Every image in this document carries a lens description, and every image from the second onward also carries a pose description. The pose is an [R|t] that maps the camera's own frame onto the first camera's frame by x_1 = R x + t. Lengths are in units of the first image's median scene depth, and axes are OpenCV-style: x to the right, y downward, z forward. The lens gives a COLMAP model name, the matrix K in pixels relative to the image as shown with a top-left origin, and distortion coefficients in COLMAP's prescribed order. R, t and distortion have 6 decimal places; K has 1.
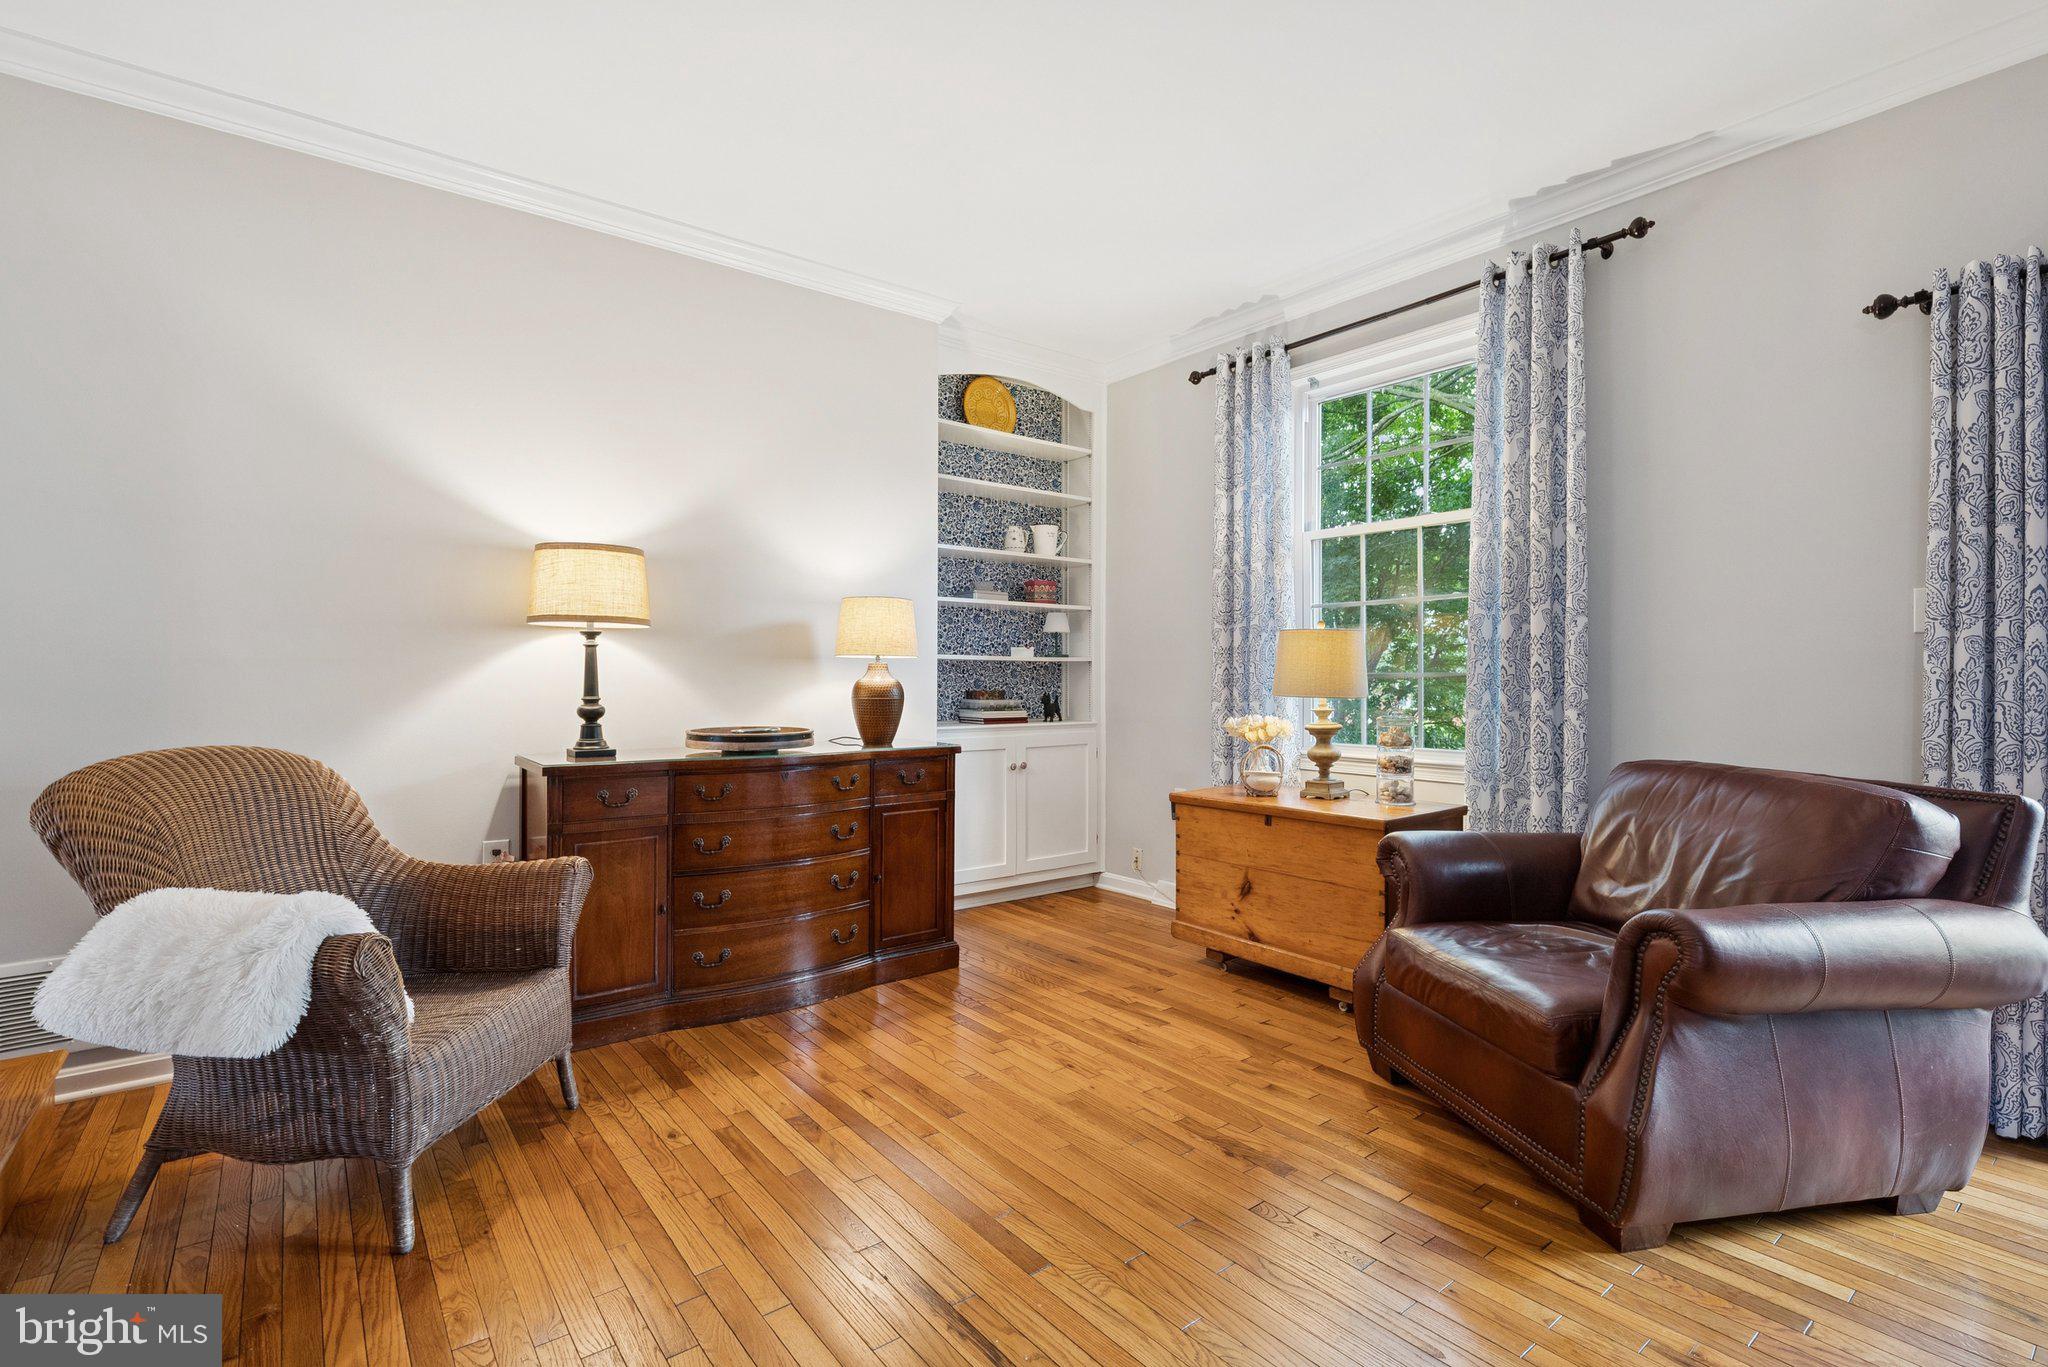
lens RADIAL K [[939.8, 0, 1014.9], [0, 939.8, 678.7], [0, 0, 1]] dist [0.002434, 0.000336]
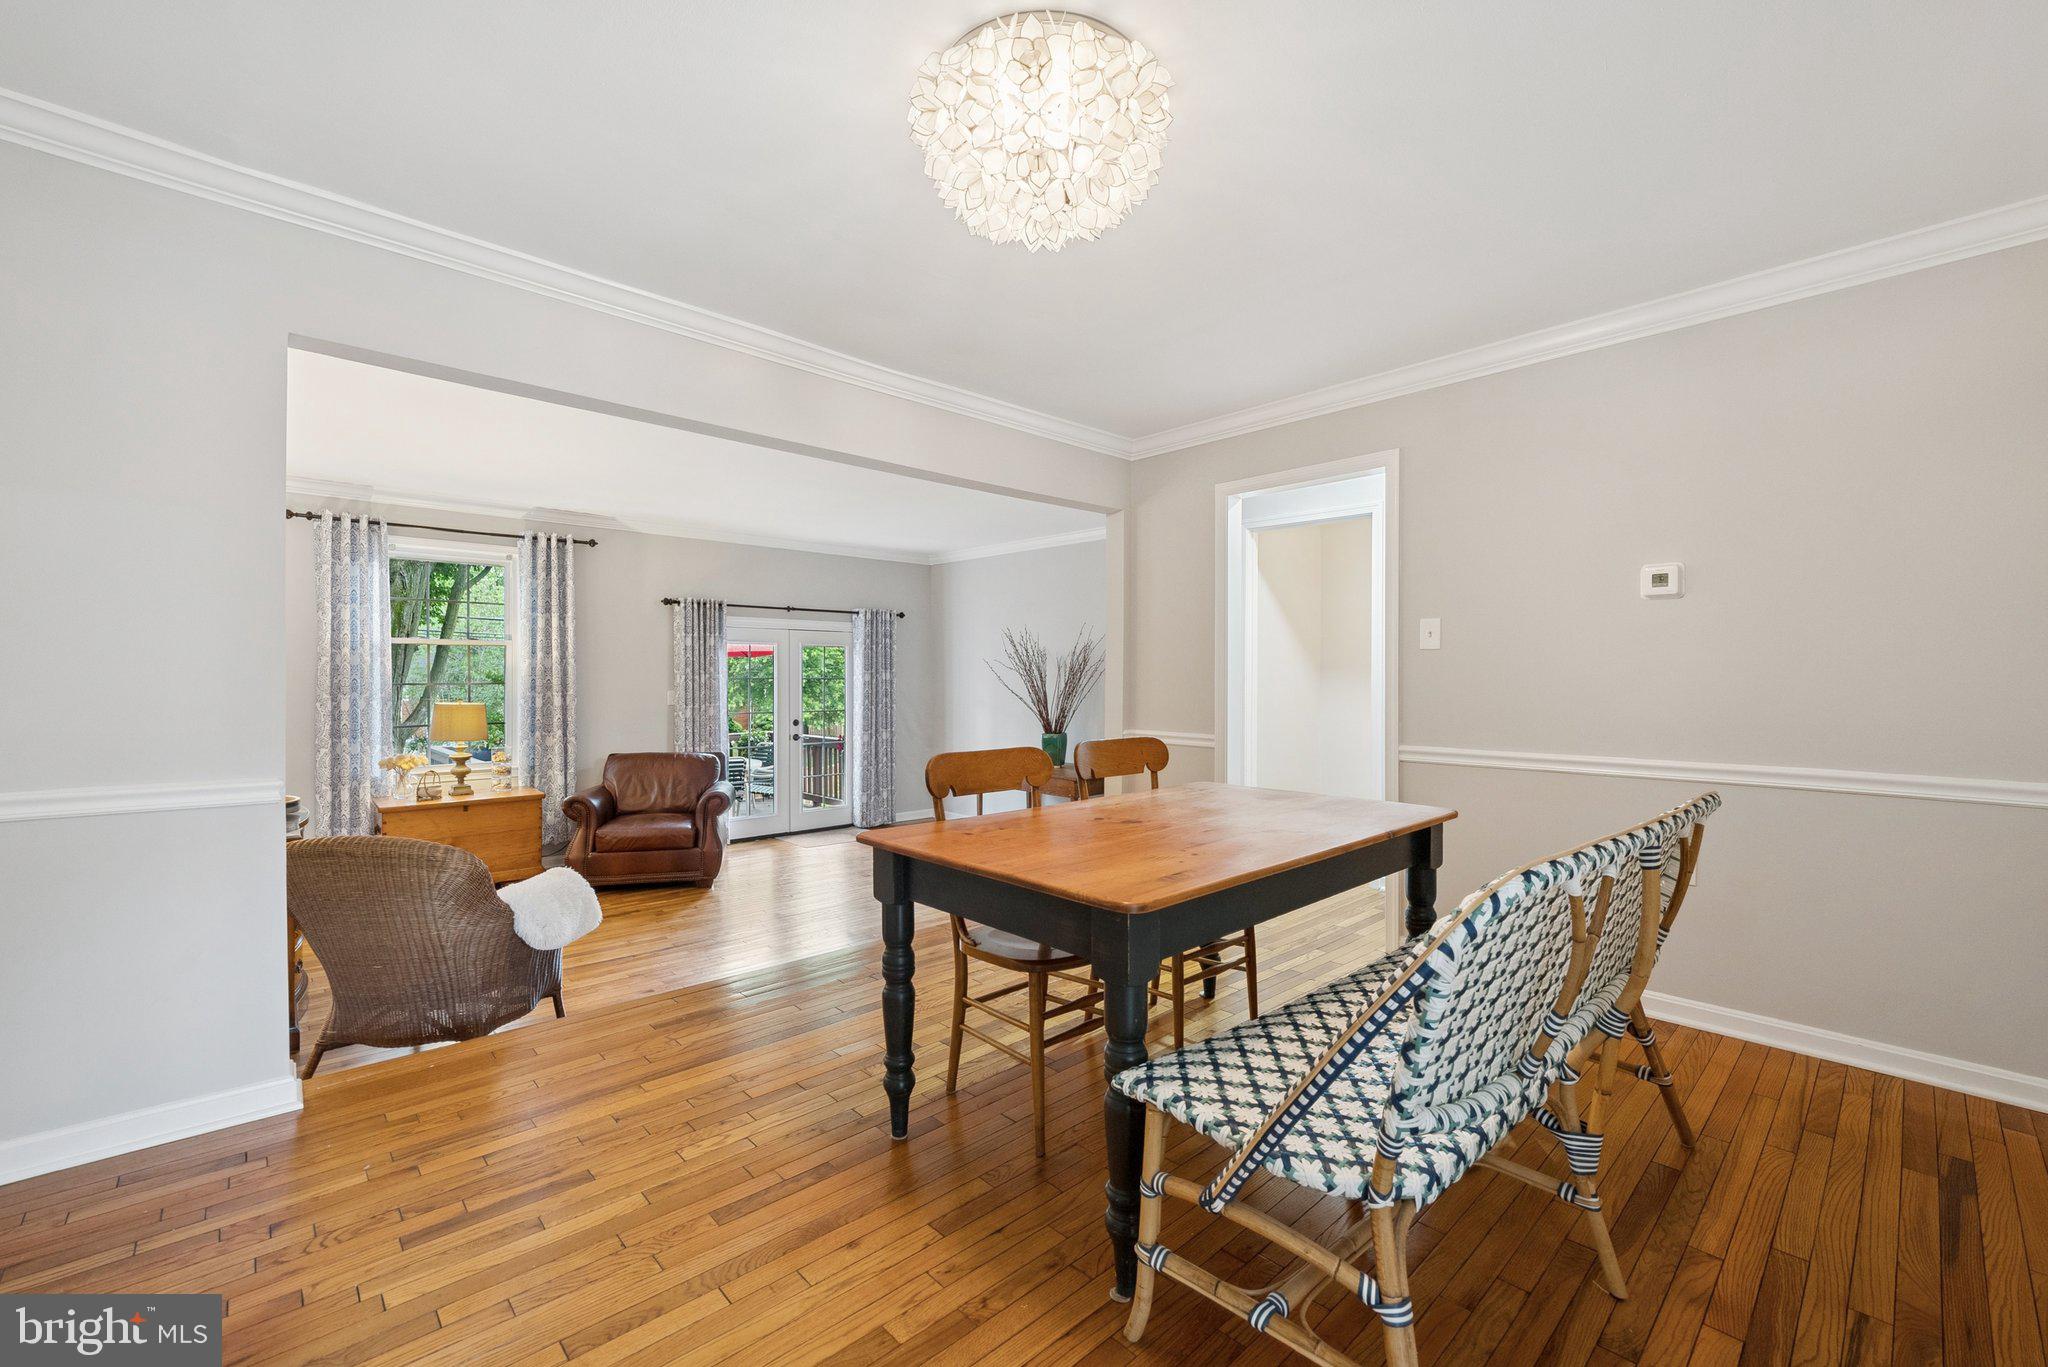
lens RADIAL K [[837.4, 0, 1024.3], [0, 837.4, 677.4], [0, 0, 1]] dist [-0.014683, -0.000068]
pose [[-0.094030, -0.002995, 0.995565, -1.575948], [-0.000930, 0.999995, 0.002920, -0.122773], [-0.995569, -0.000651, -0.094032, 0.063498]]
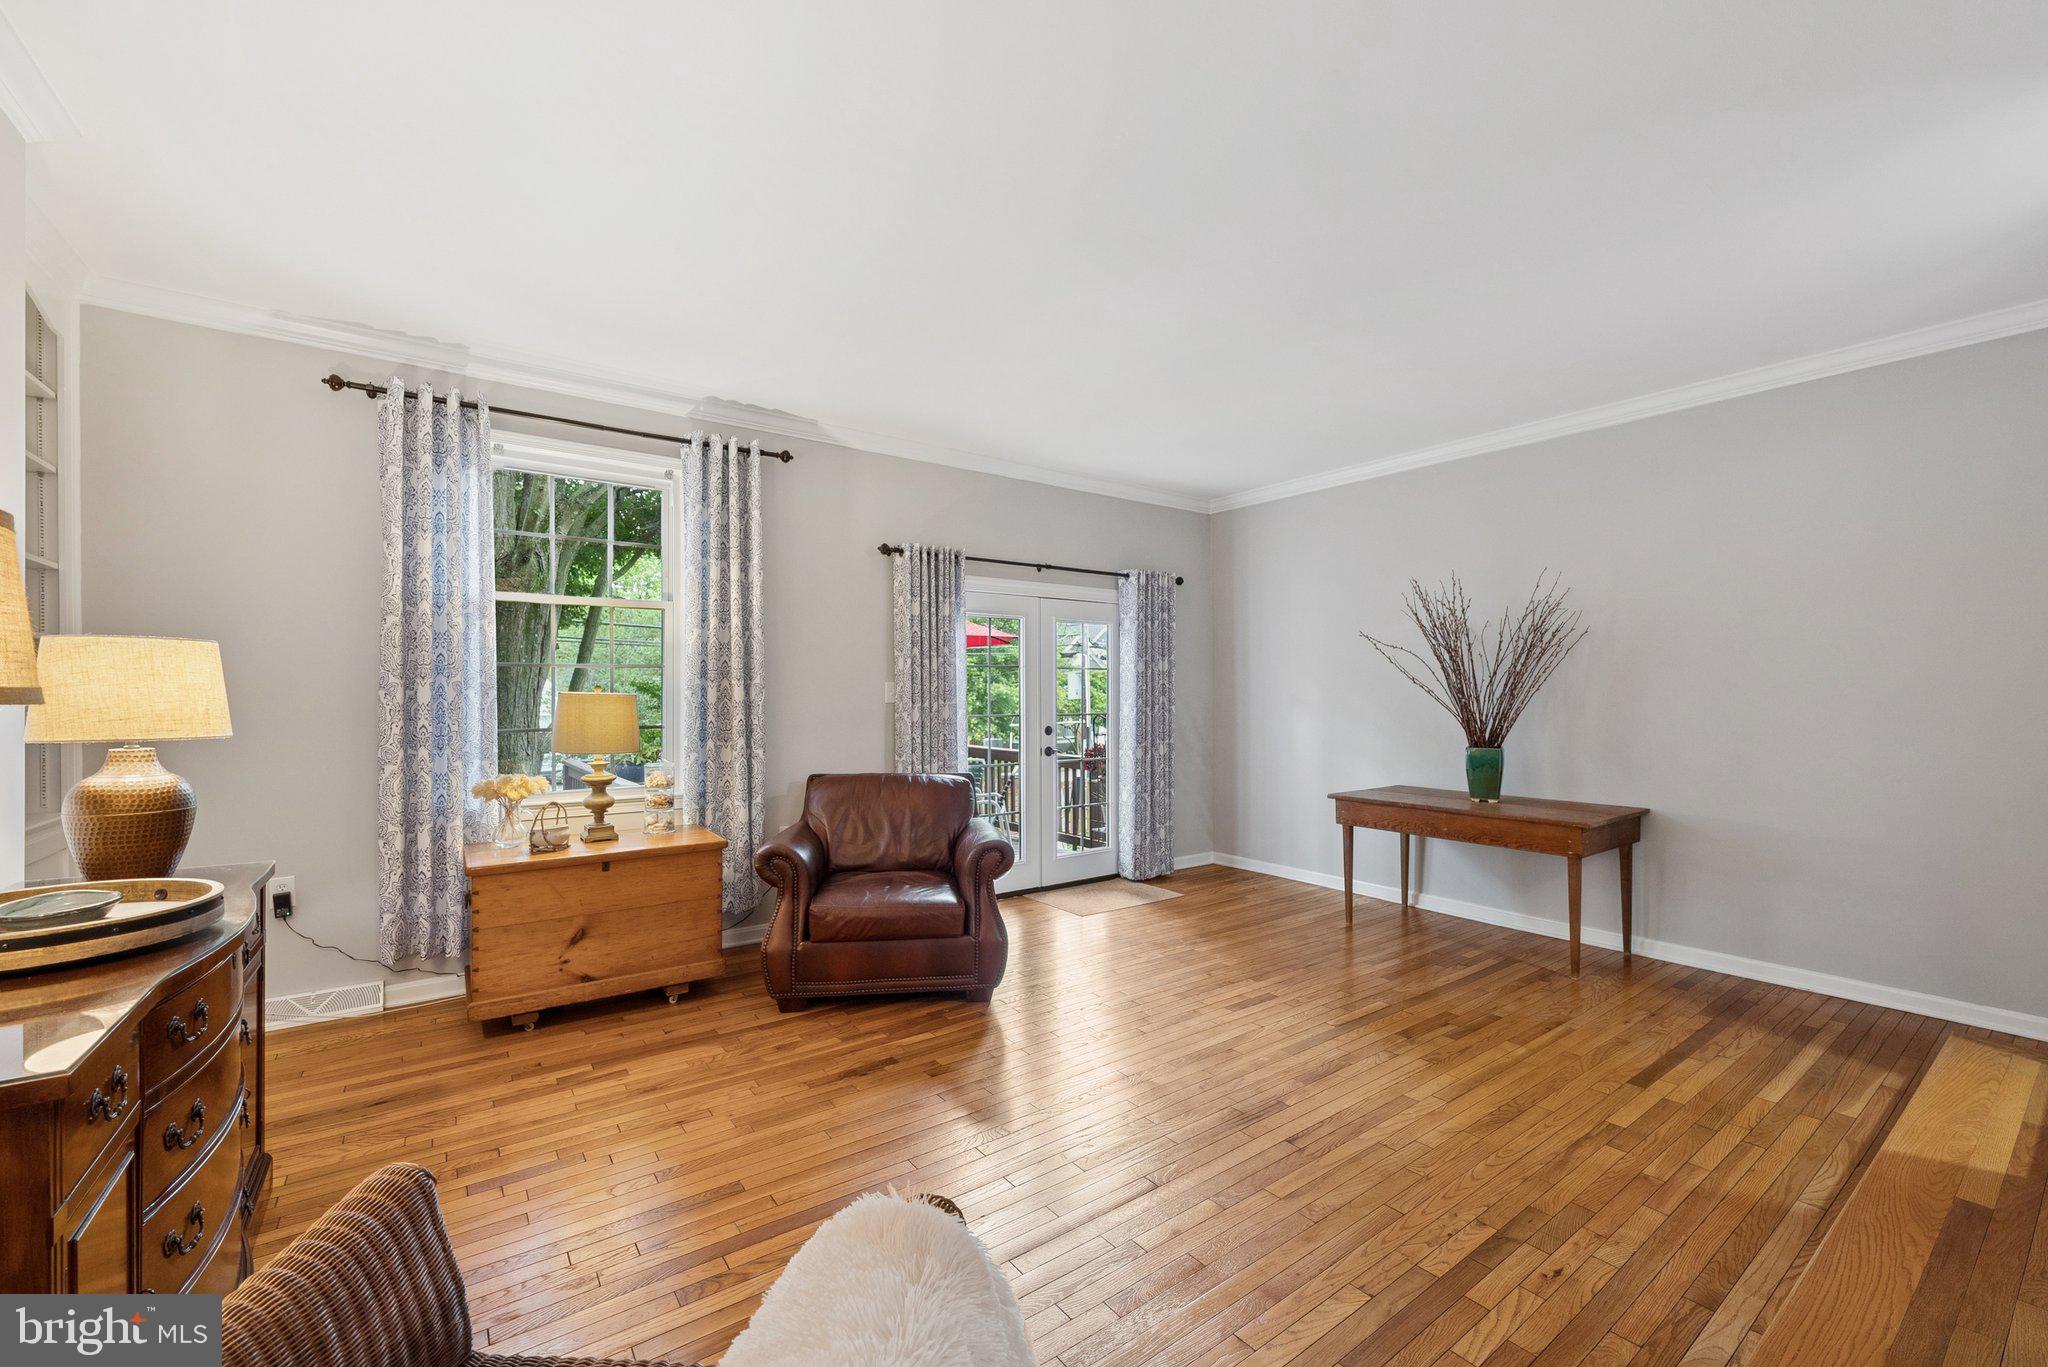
lens RADIAL K [[824.0, 0, 1017.9], [0, 824.0, 690.1], [0, 0, 1]] dist [-0.002083, -0.000396]
pose [[0.041300, 0.002594, 0.999143, -0.737770], [0.002750, 0.999993, -0.002709, -0.058911], [-0.999143, 0.002859, 0.041292, 0.507718]]
